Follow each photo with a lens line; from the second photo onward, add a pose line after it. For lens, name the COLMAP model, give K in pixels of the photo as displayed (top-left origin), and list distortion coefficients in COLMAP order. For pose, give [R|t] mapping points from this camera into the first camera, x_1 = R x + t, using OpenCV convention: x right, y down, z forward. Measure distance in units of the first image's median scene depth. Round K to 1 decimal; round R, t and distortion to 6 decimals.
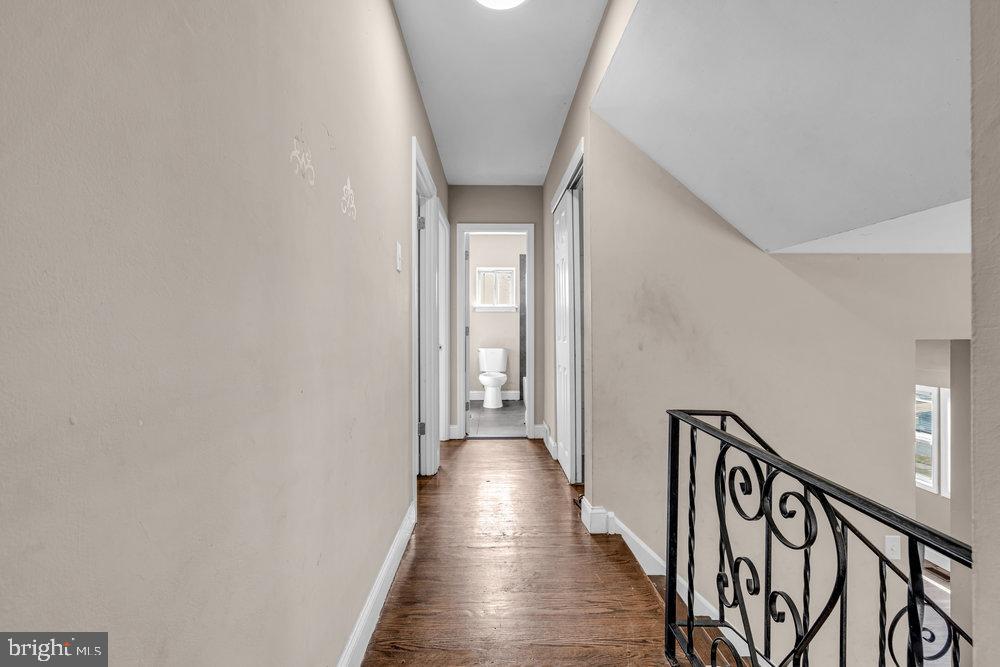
lens RADIAL K [[463.9, 0, 501.3], [0, 463.9, 329.8], [0, 0, 1]] dist [-0.002535, -0.000180]
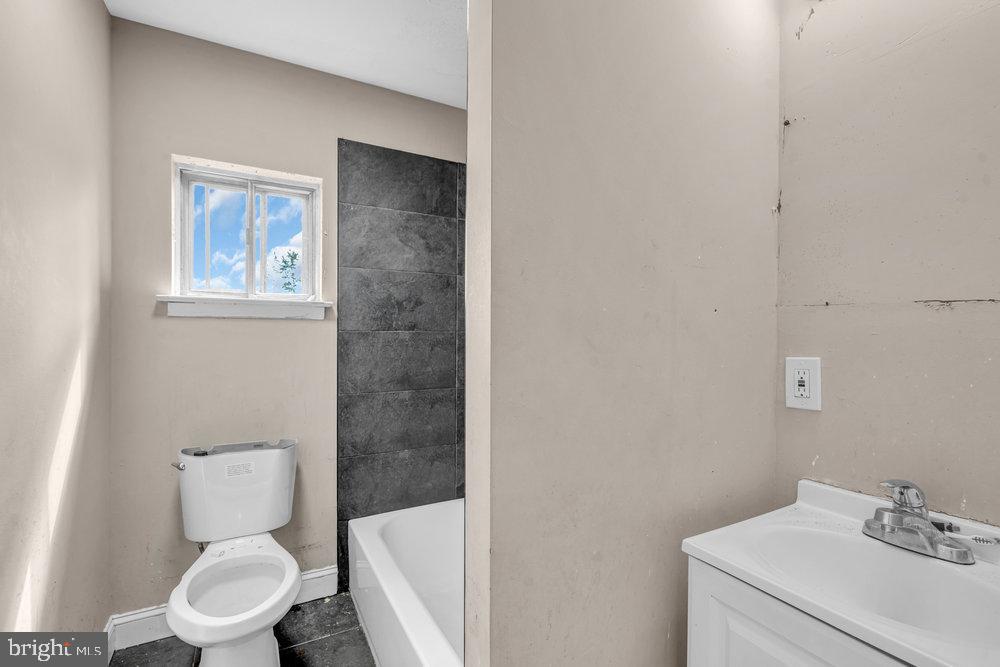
lens RADIAL K [[463.9, 0, 501.3], [0, 463.9, 335.0], [0, 0, 1]] dist [-0.002535, -0.000180]
pose [[0.870110, -0.002451, 0.492852, -0.019021], [0.001491, 0.999996, 0.002342, -0.028330], [-0.492856, -0.001303, 0.870110, 0.665785]]
